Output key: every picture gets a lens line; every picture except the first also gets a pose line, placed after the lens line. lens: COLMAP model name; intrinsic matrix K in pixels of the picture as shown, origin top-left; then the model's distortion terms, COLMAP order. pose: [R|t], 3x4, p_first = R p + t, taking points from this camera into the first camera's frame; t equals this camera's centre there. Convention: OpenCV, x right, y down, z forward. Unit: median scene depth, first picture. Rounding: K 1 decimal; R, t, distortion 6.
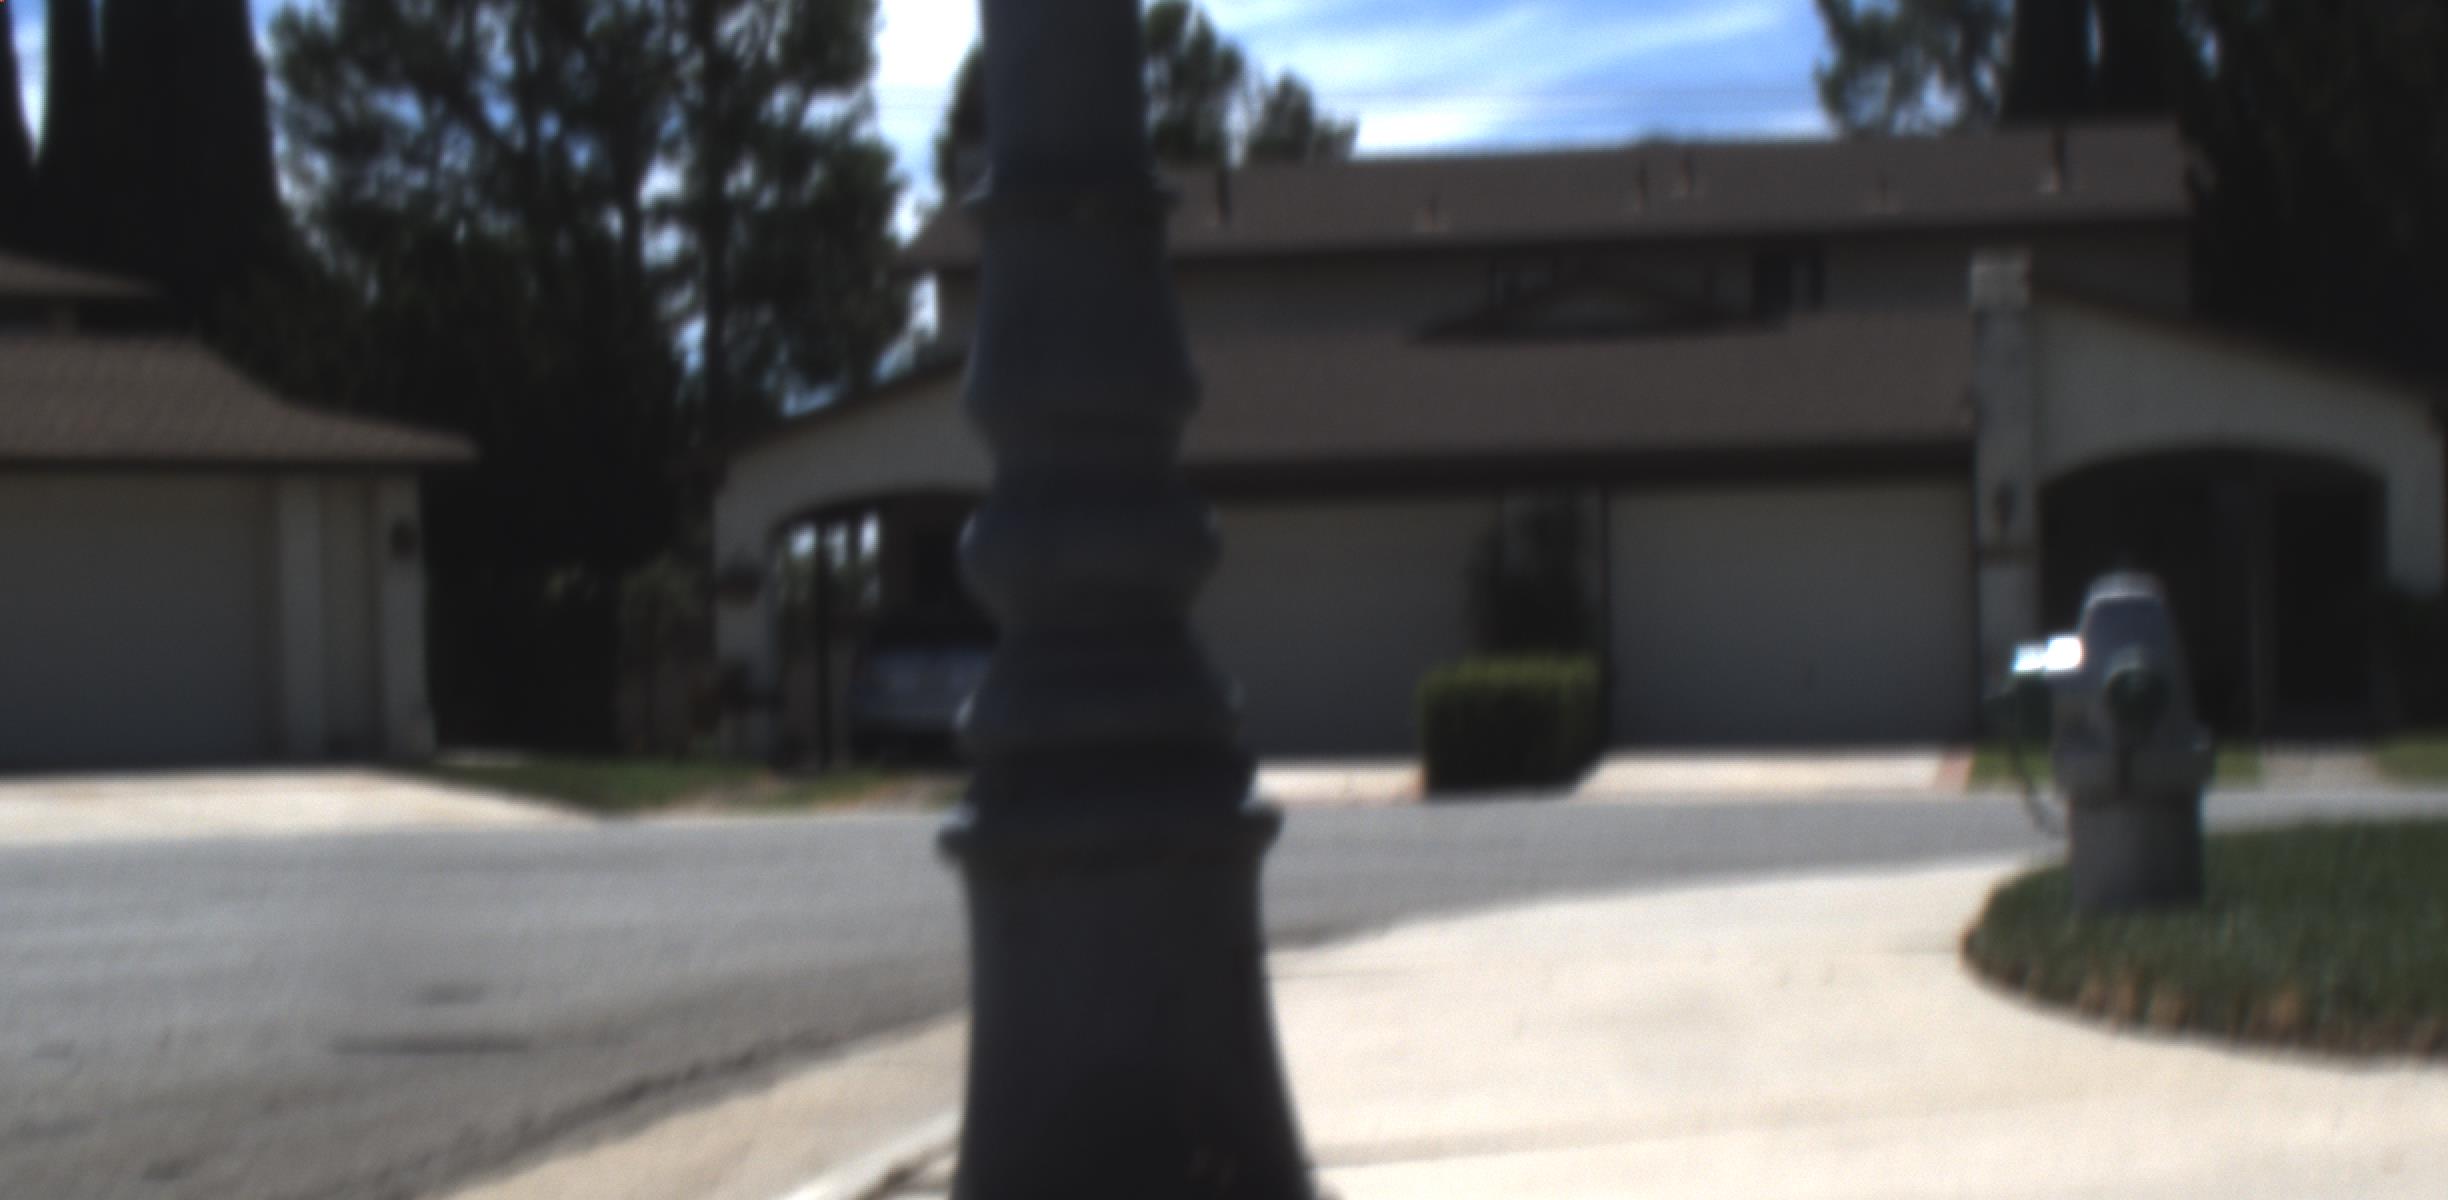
lens RADIAL K [[5465.1, 0, 1222.8], [0, 5465.1, 606.5], [0, 0, 1]] dist [-0.017693, 0.499189]
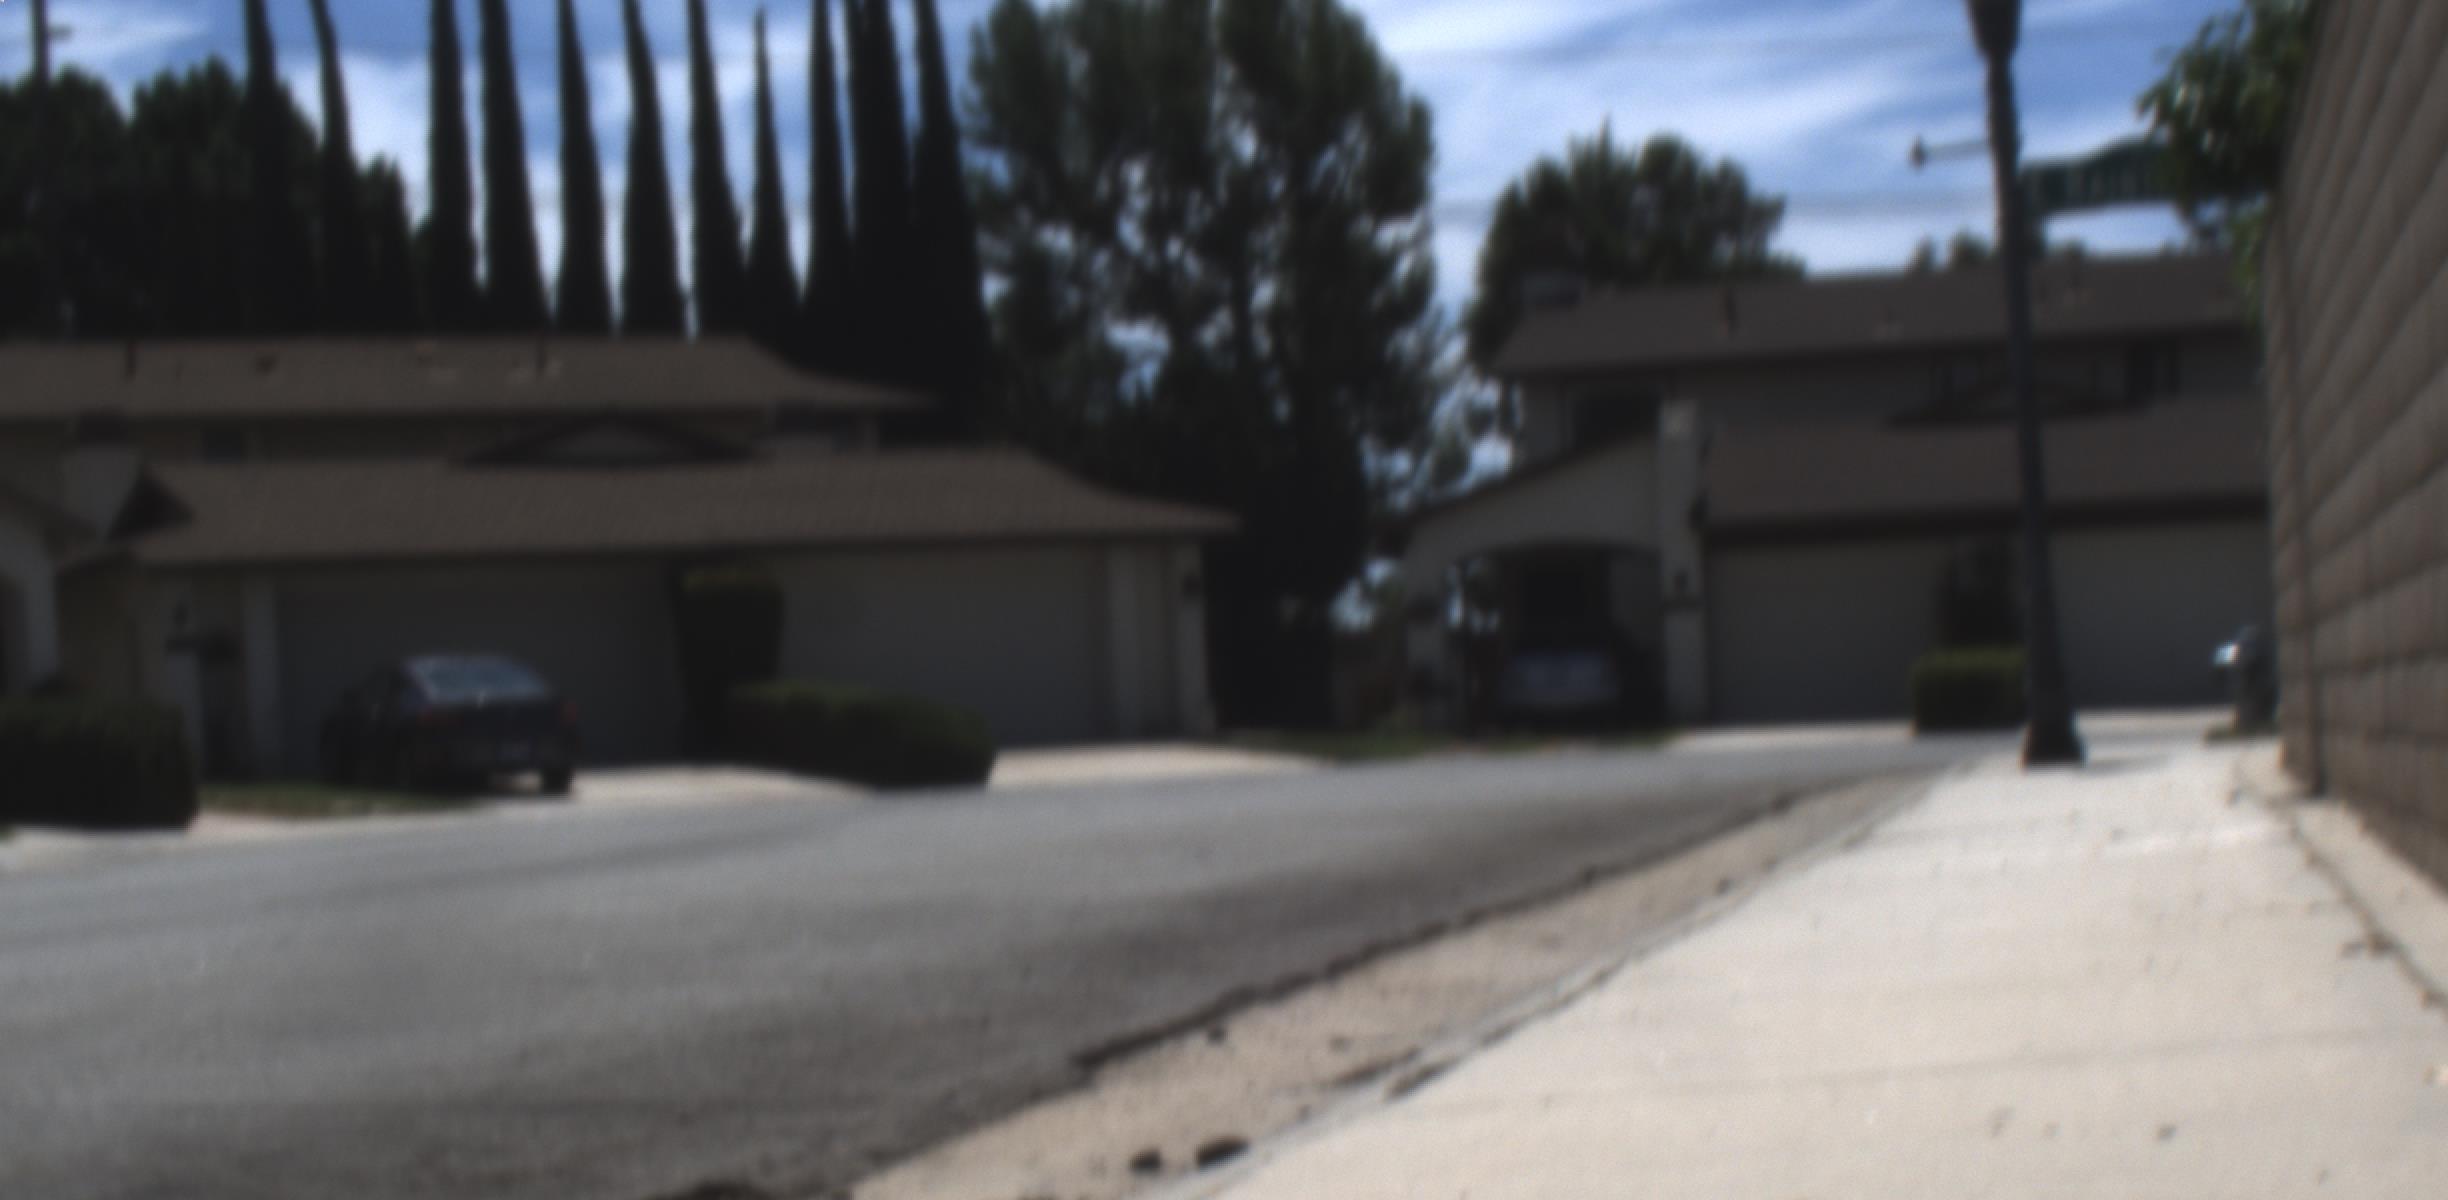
lens RADIAL K [[5447.1, 0, 1227.0], [0, 5447.1, 732.3], [0, 0, 1]] dist [-0.055380, 0.474016]
pose [[0.997452, -0.022633, -0.067650, -0.043366], [0.024230, 0.999444, 0.022888, -0.006323], [0.067095, -0.024468, 0.997447, -0.436377]]
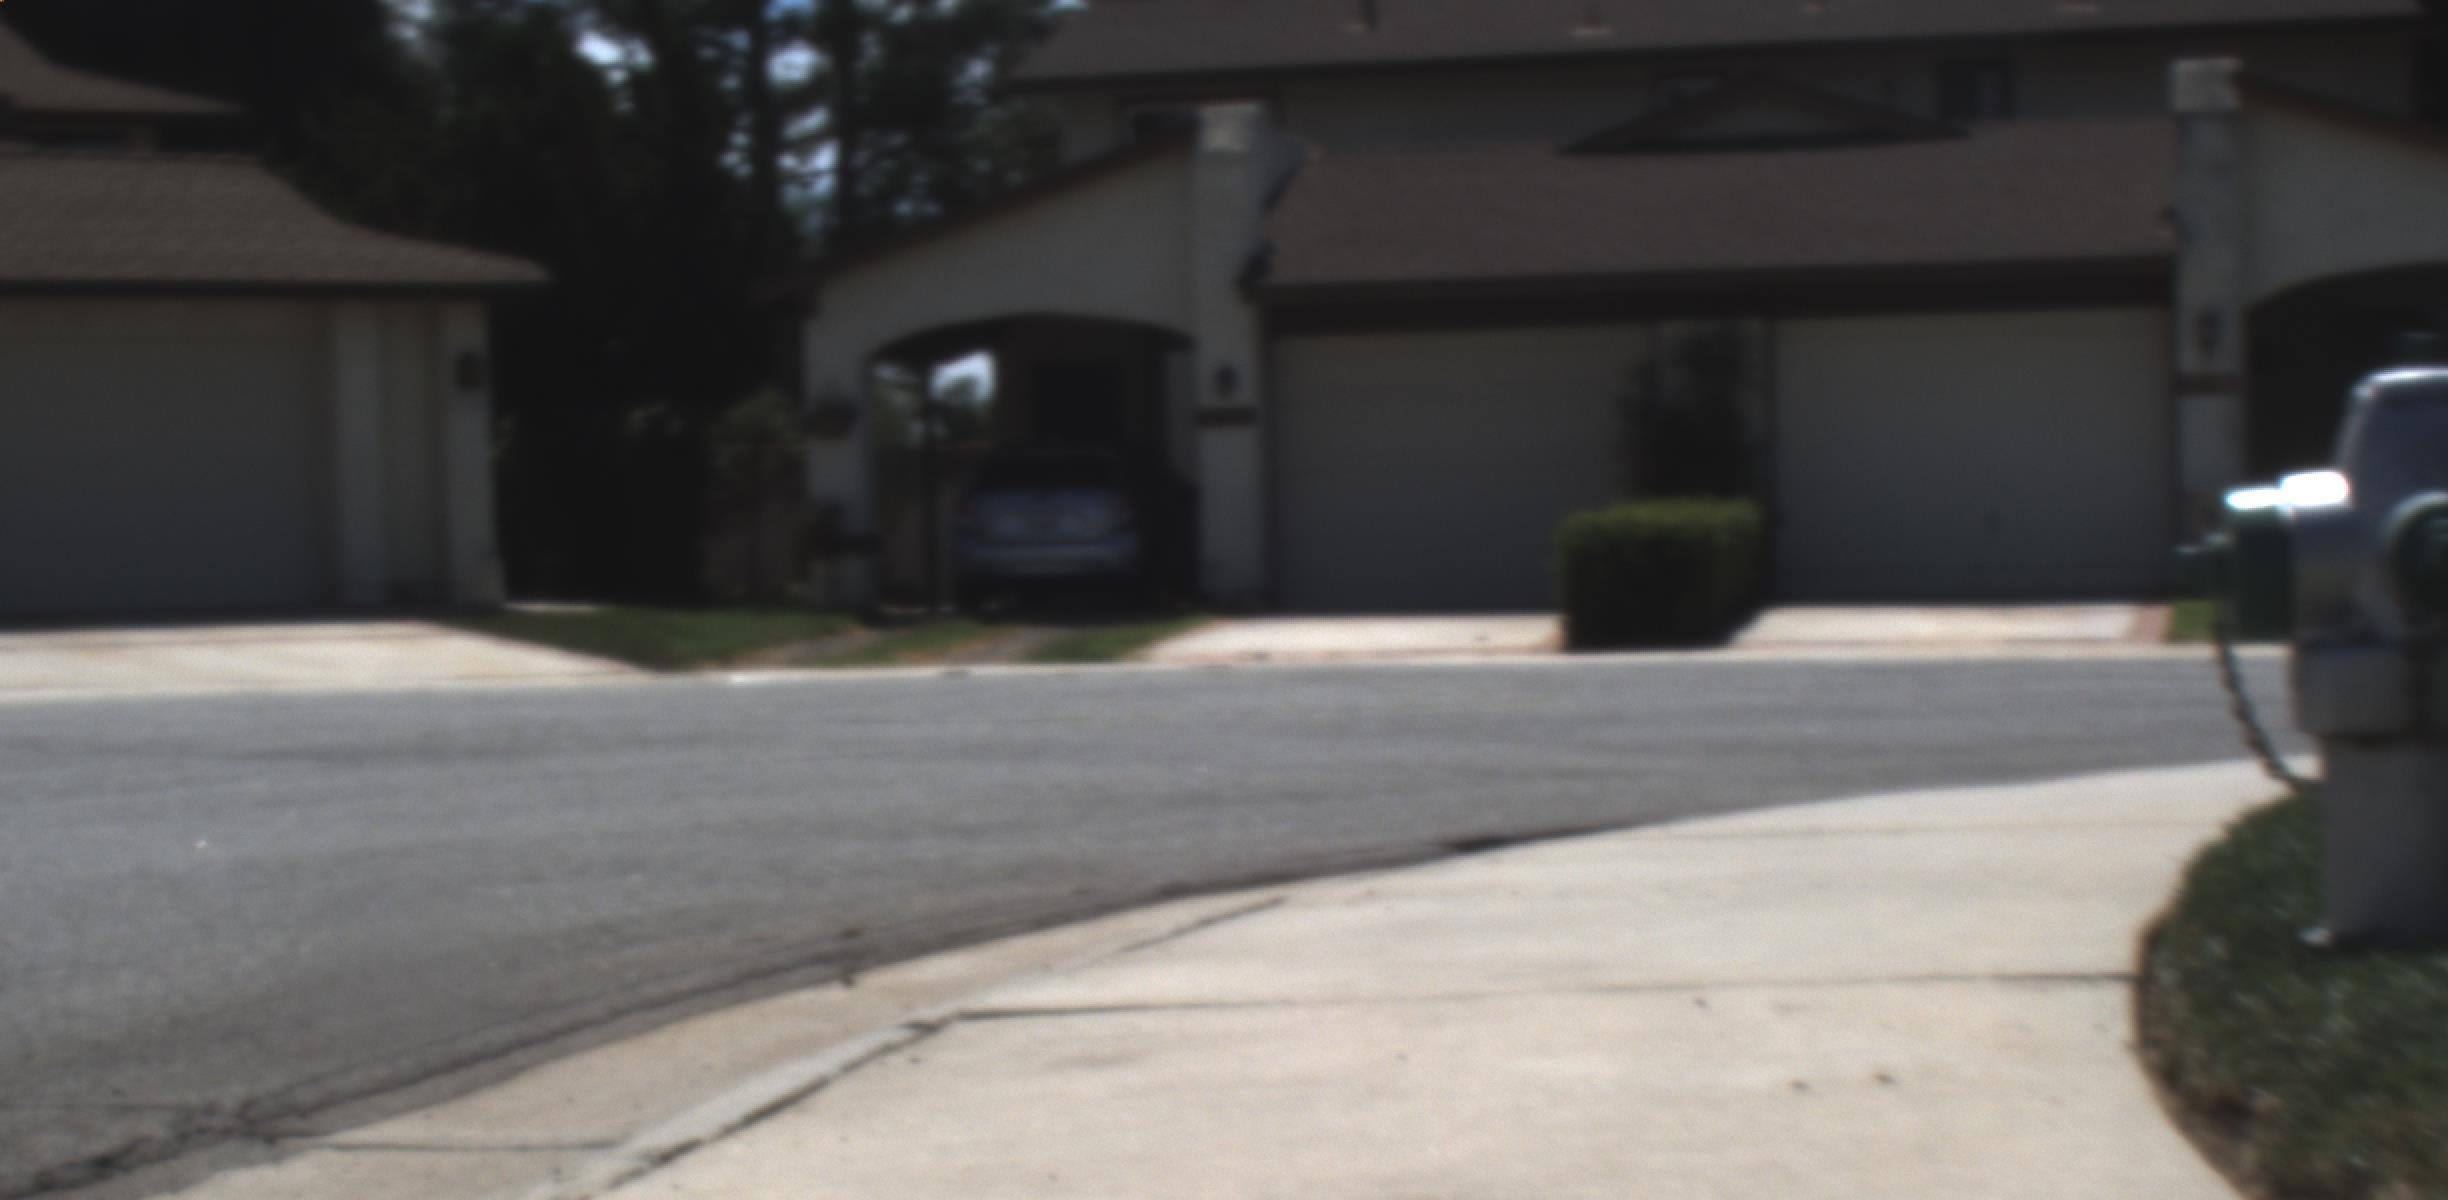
lens RADIAL K [[5465.1, 0, 1222.8], [0, 5465.1, 606.5], [0, 0, 1]] dist [-0.017693, 0.499189]
pose [[0.999350, 0.001149, -0.036030, 0.010988], [-0.000101, 0.999577, 0.029075, 0.000787], [0.036048, -0.029053, 0.998928, 0.077554]]
